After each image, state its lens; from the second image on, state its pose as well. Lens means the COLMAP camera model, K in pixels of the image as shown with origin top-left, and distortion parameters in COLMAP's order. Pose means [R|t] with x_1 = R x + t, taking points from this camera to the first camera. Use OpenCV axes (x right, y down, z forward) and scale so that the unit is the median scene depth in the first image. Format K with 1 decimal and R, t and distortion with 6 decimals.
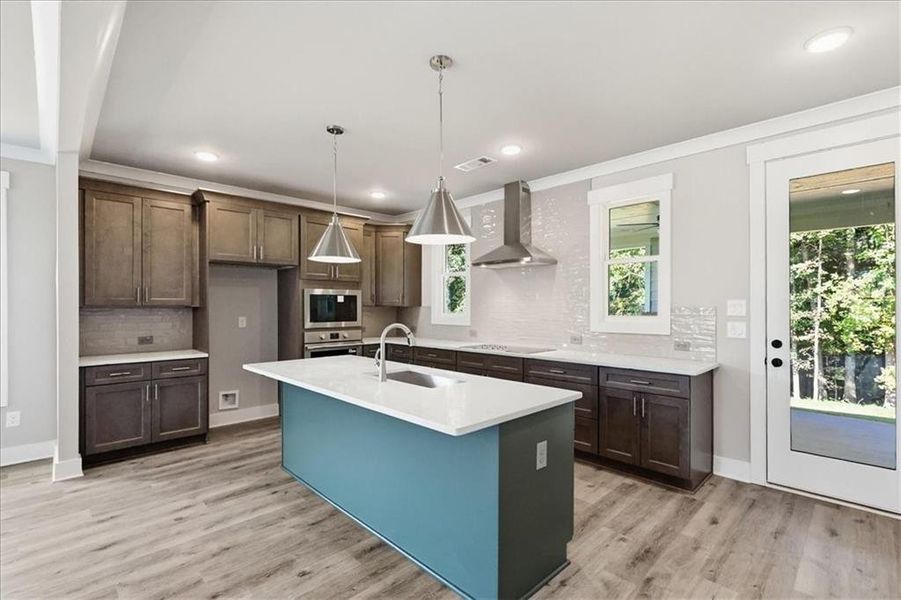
lens RADIAL K [[407.1, 0, 454.3], [0, 407.1, 304.9], [0, 0, 1]] dist [-0.000862, 0.000026]
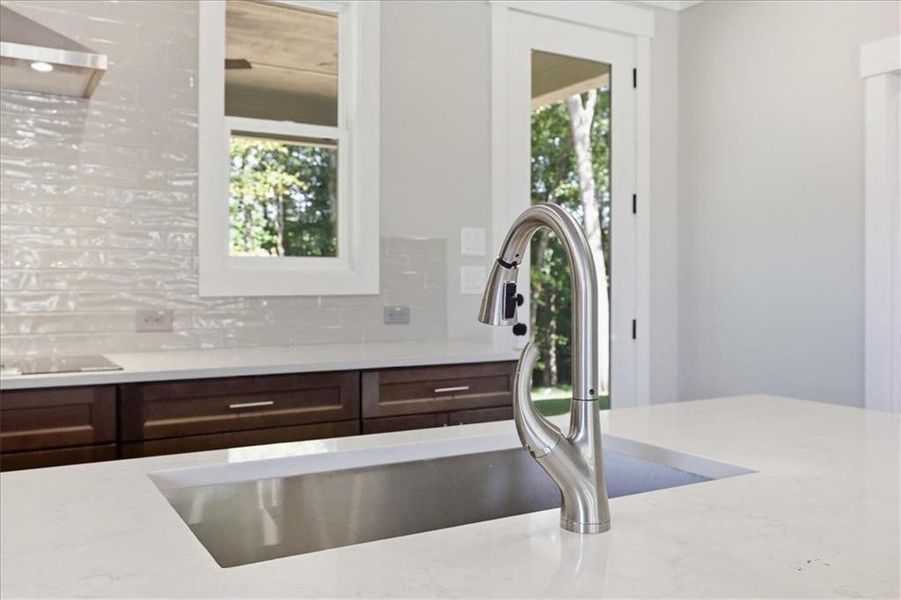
lens RADIAL K [[779.3, 0, 447.4], [0, 779.3, 282.4], [0, 0, 1]] dist [-0.008580, -0.004454]
pose [[0.255570, 0.001962, 0.966789, -0.306109], [-0.005453, 0.999985, -0.000588, 0.051636], [-0.966775, -0.005122, 0.255577, 0.586954]]
